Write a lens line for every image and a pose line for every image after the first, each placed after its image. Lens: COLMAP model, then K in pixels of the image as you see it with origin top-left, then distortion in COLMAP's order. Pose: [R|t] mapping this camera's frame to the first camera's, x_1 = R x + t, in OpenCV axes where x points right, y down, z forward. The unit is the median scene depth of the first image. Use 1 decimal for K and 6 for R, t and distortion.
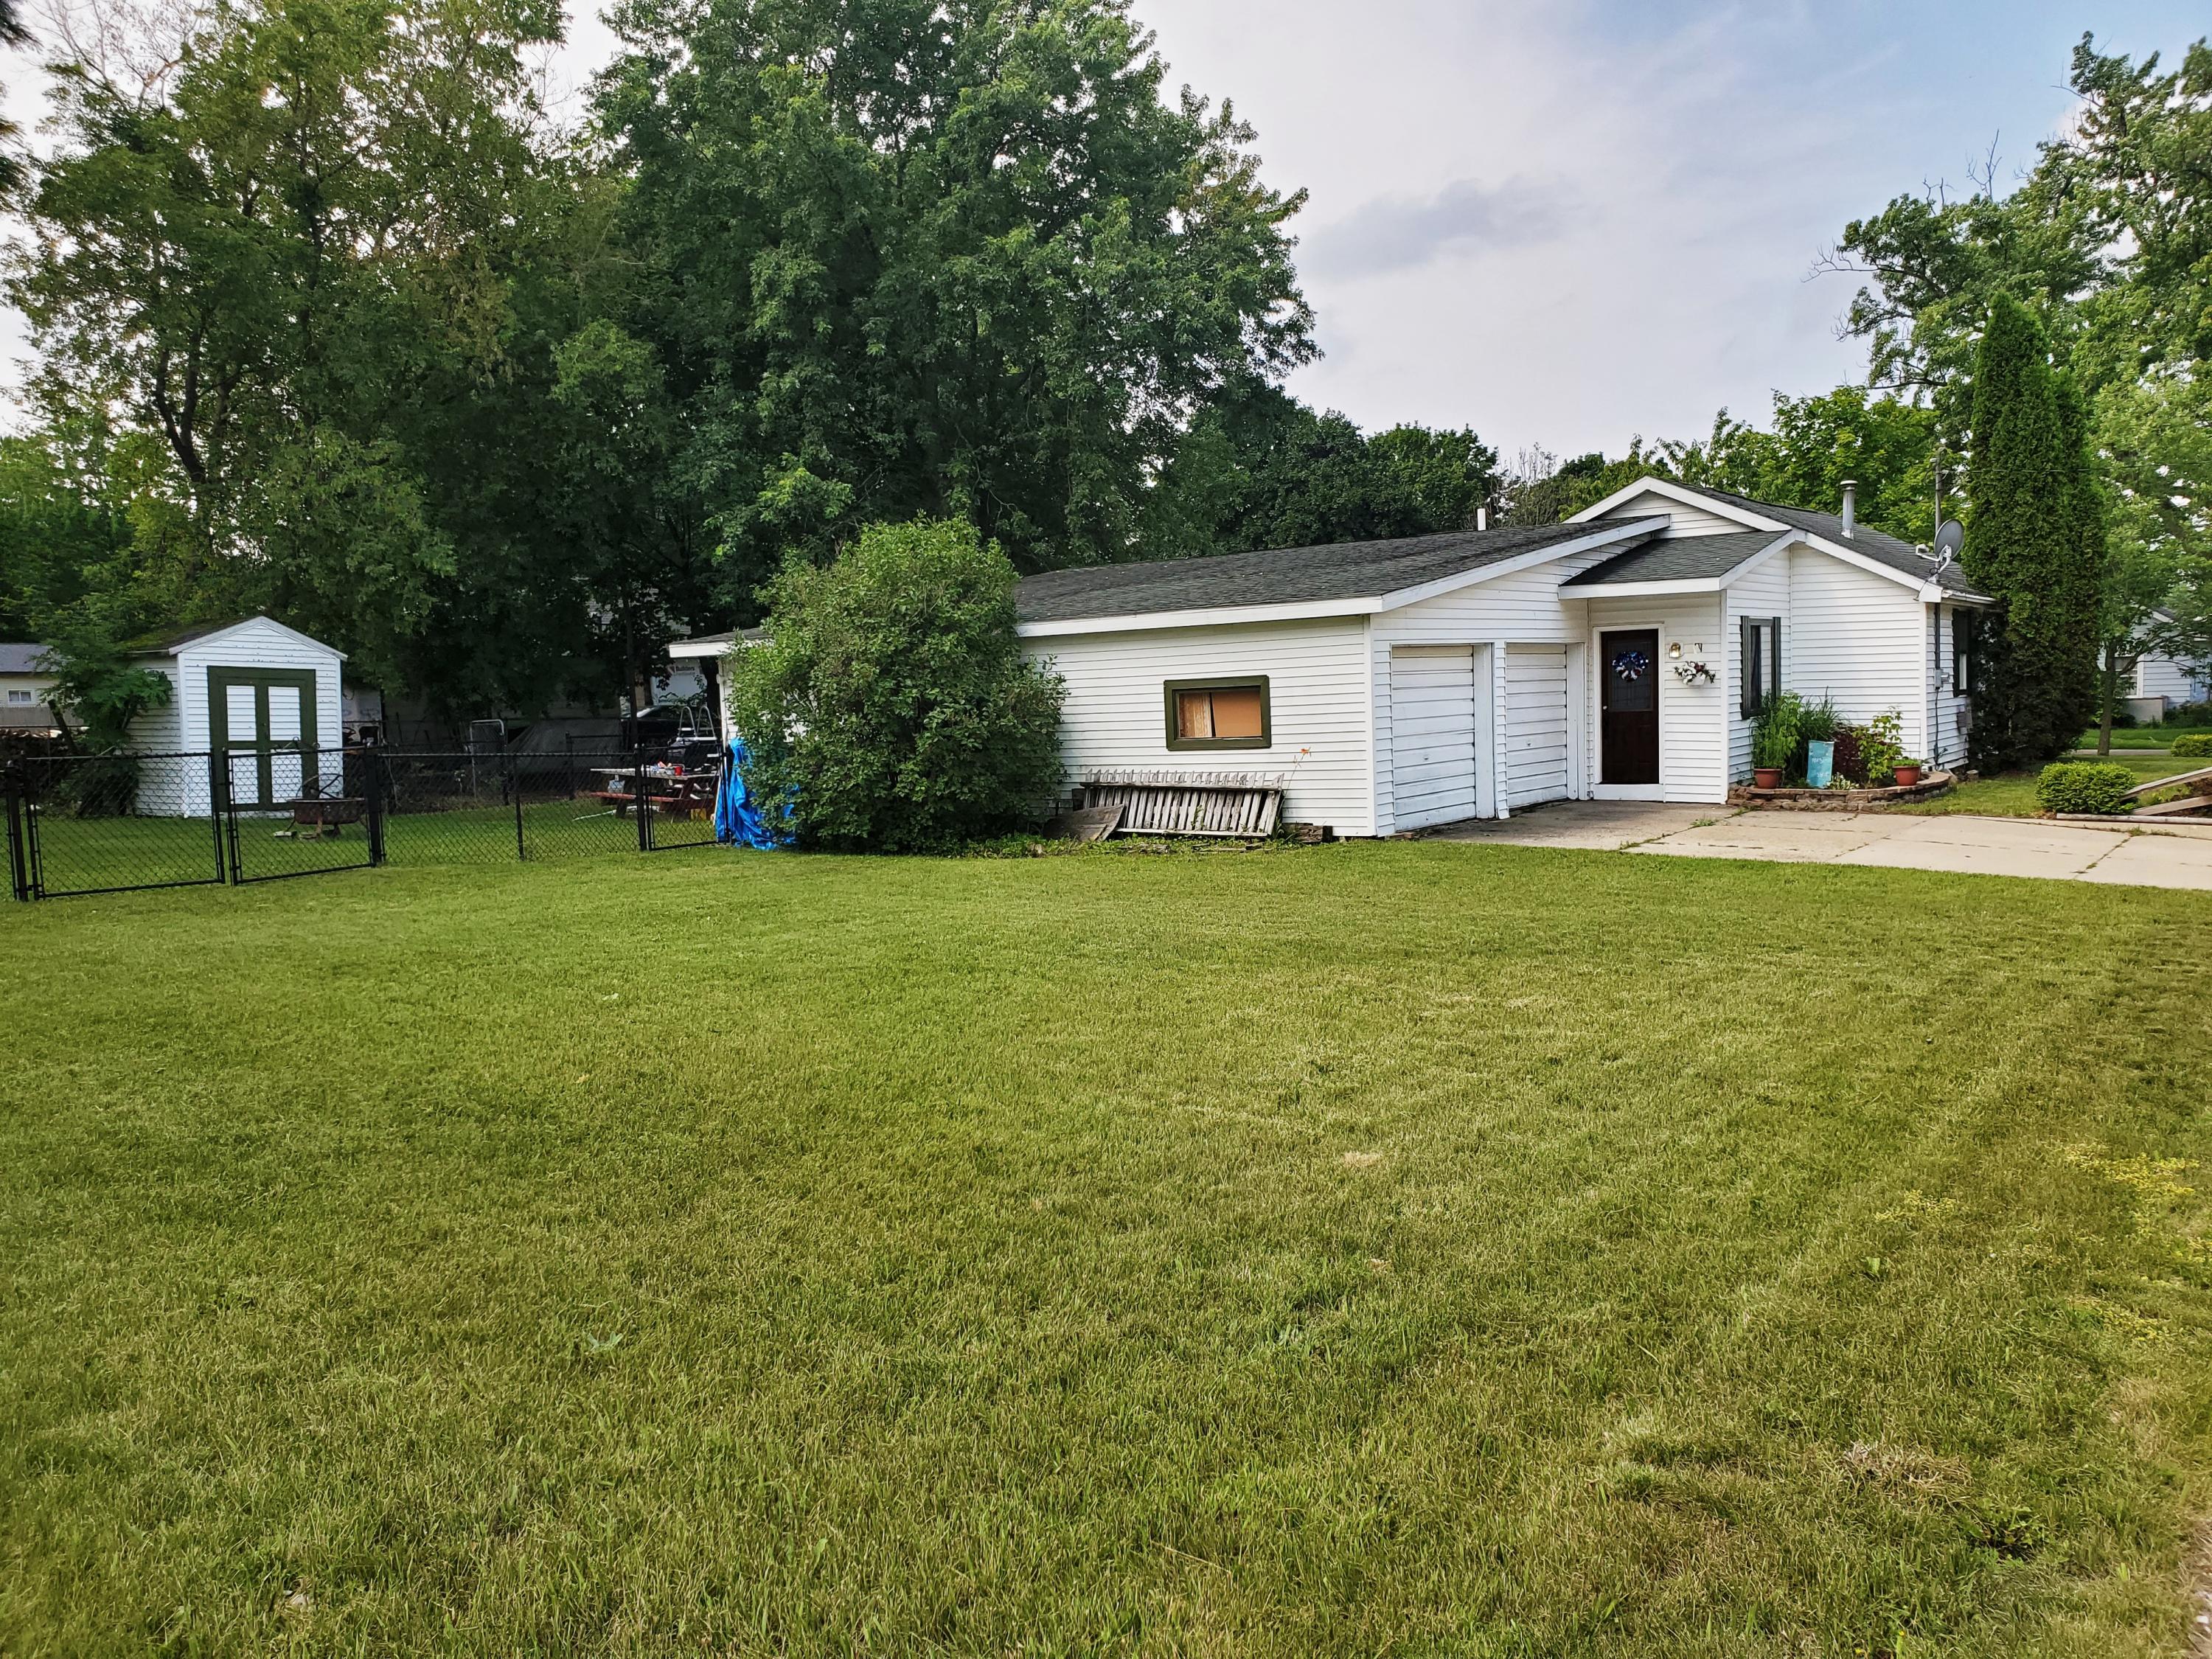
lens RADIAL K [[1709.5, 0, 1125.8], [0, 1709.5, 839.8], [0, 0, 1]] dist [0.017094, 0.006865]
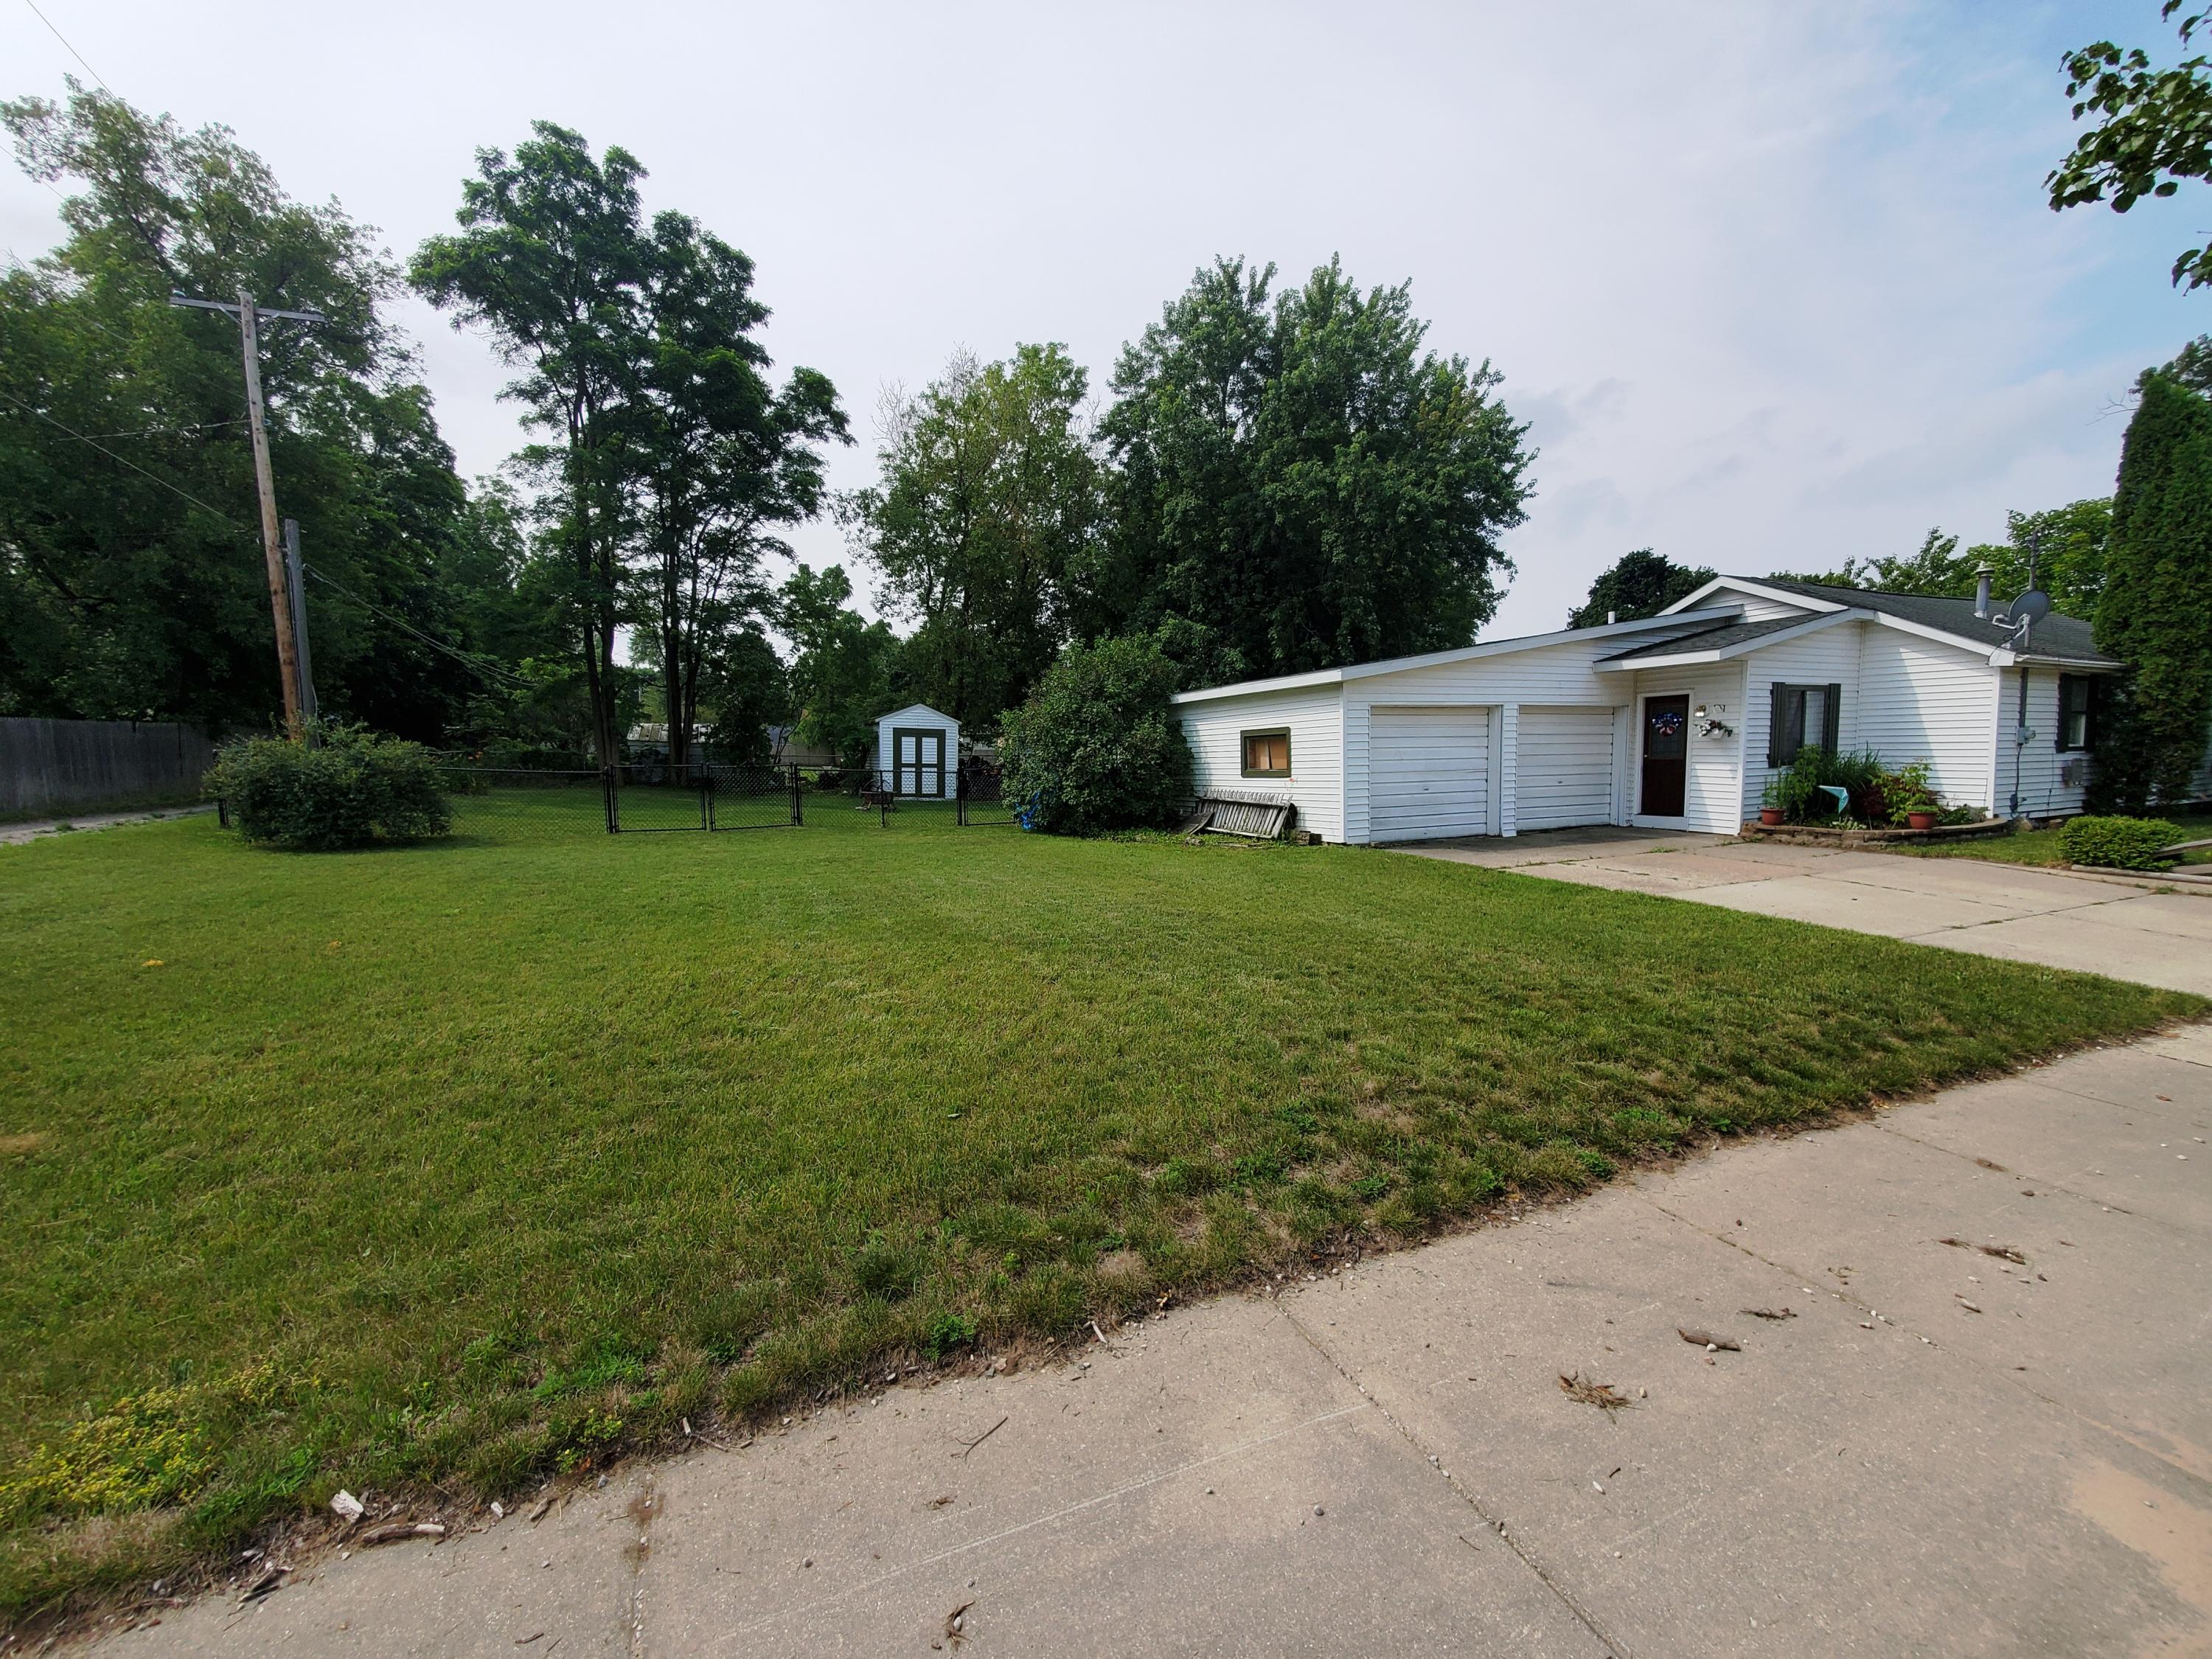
lens RADIAL K [[863.9, 0, 1109.1], [0, 863.9, 840.2], [0, 0, 1]] dist [0.000671, -0.001310]
pose [[0.864182, 0.063901, -0.499106, 0.258639], [-0.053997, 0.997953, 0.034274, -0.014143], [0.500274, -0.002669, 0.865863, 0.229946]]
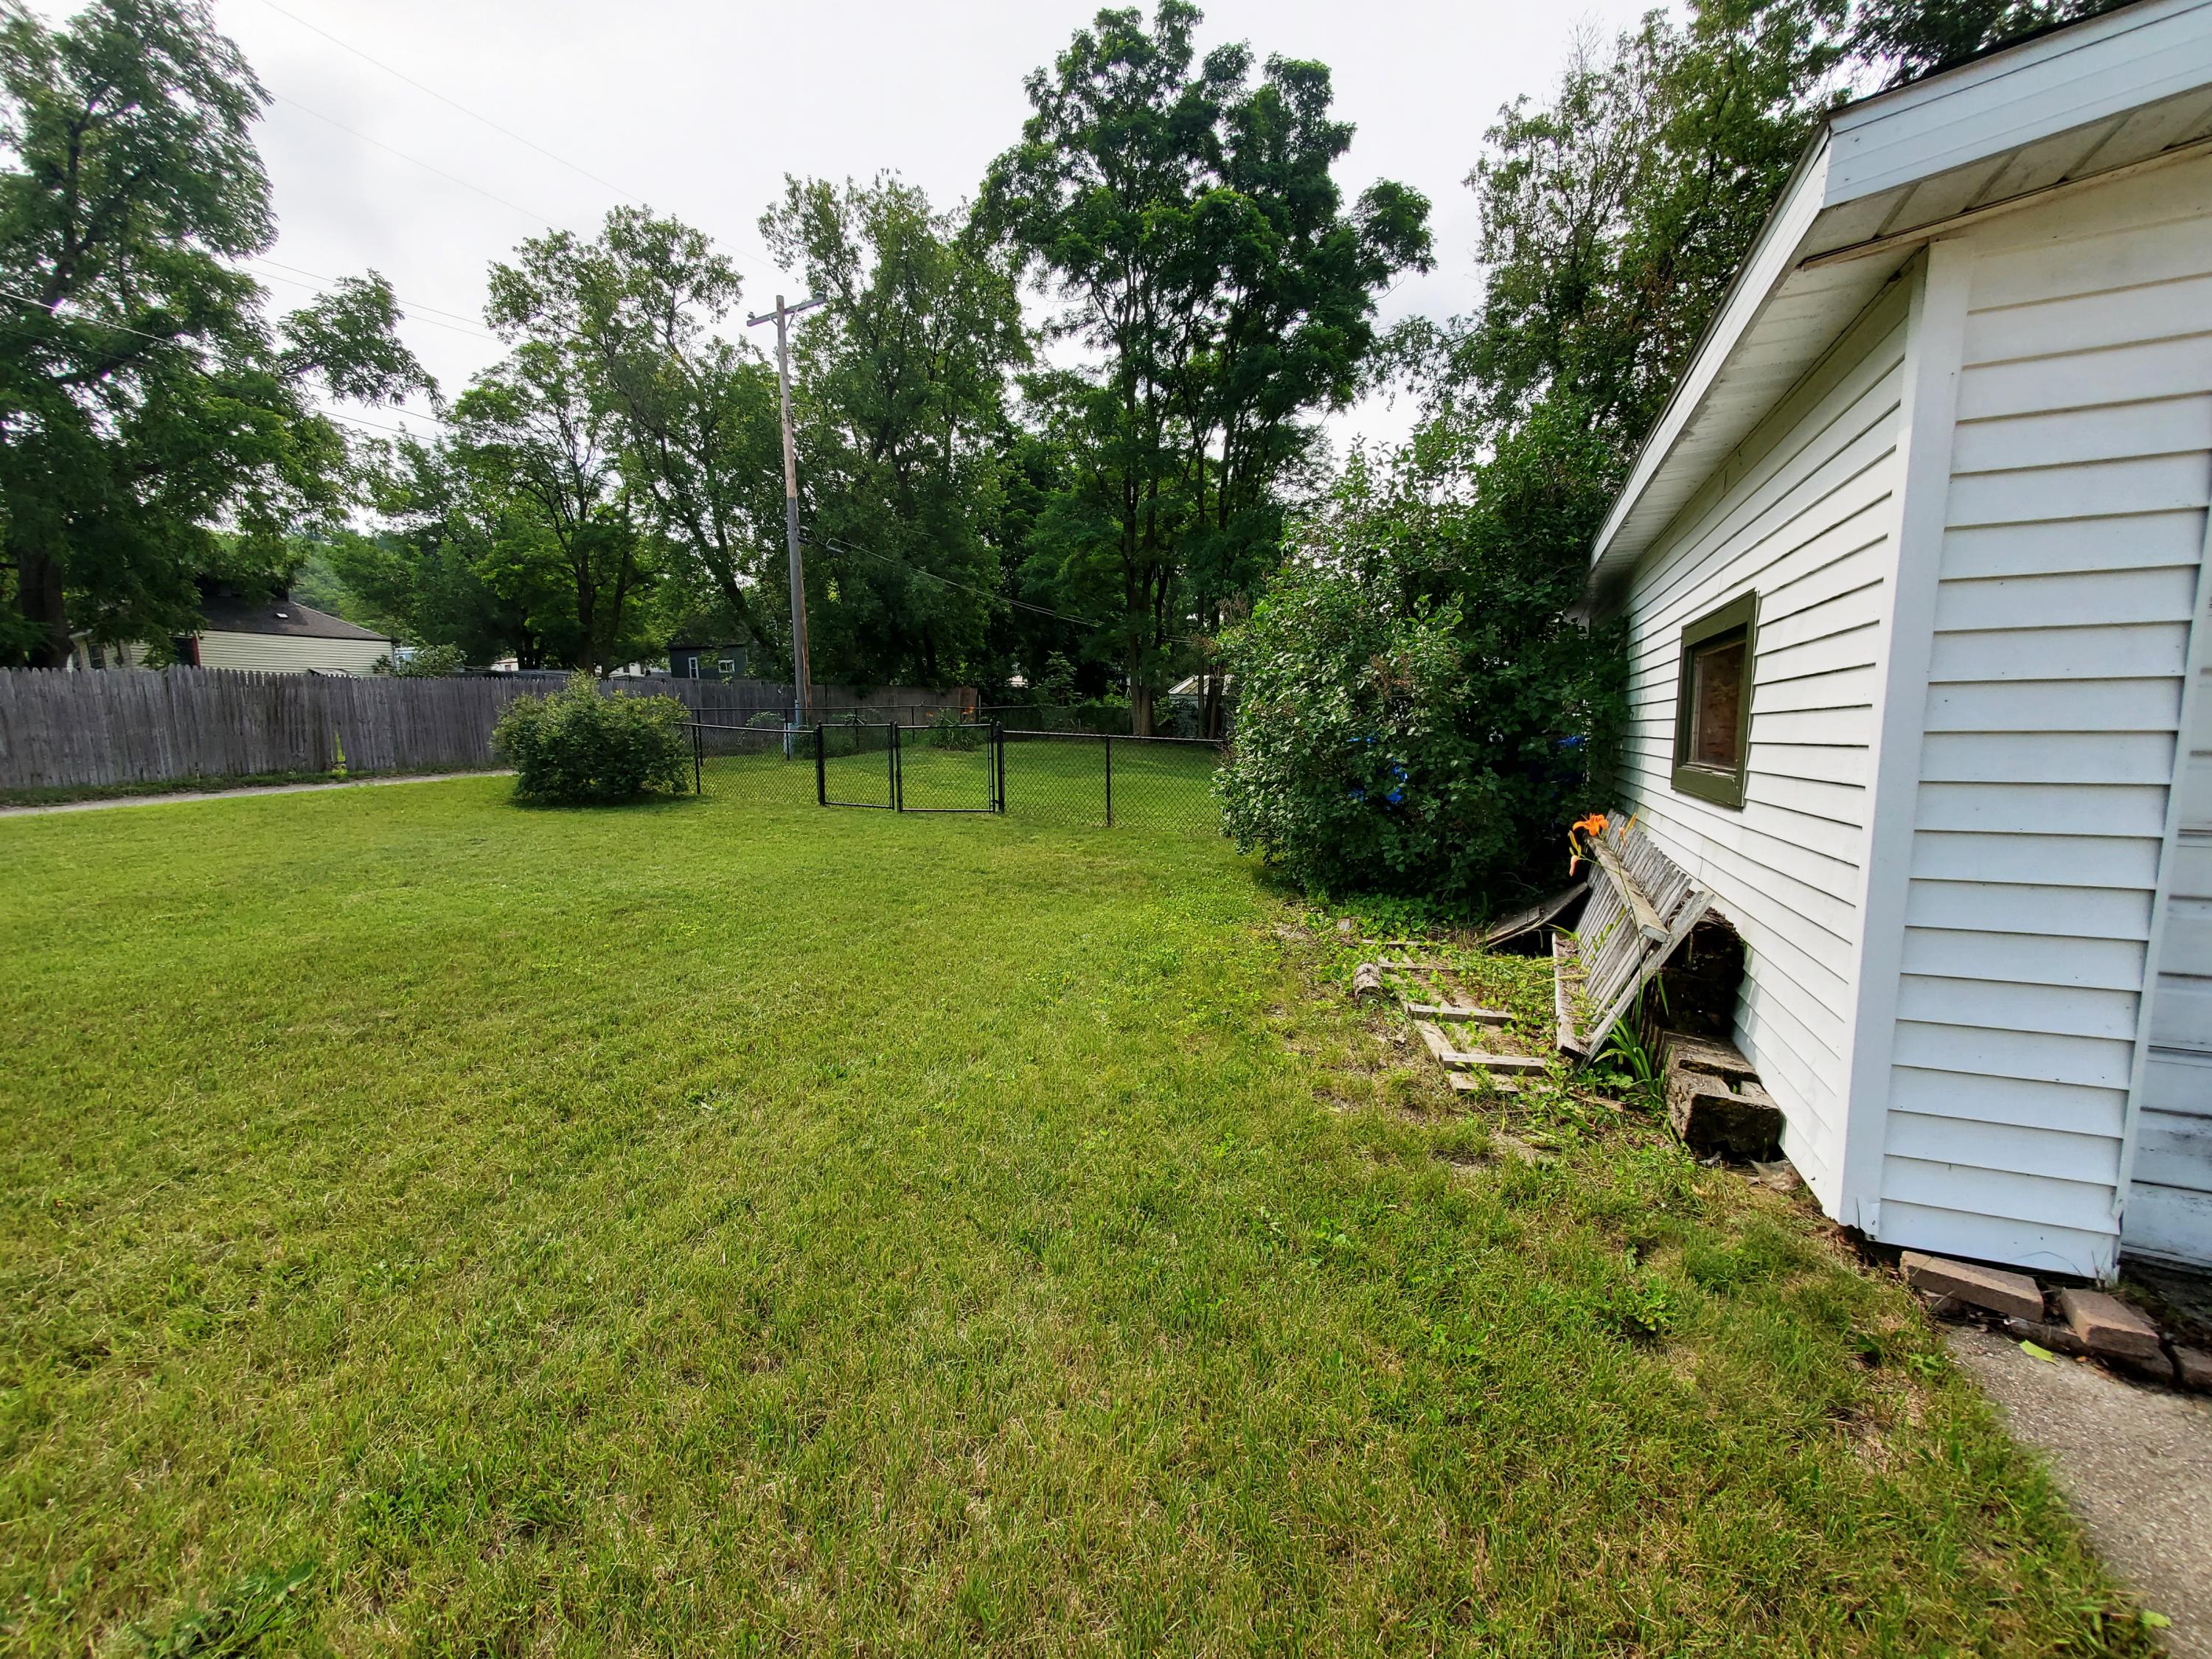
lens RADIAL K [[863.9, 0, 1118.6], [0, 863.9, 836.0], [0, 0, 1]] dist [0.000671, -0.001310]
pose [[0.188507, 0.155691, -0.969652, 0.153783], [-0.090458, 0.985909, 0.140716, -0.050759], [0.977897, 0.061186, 0.199934, 0.693698]]
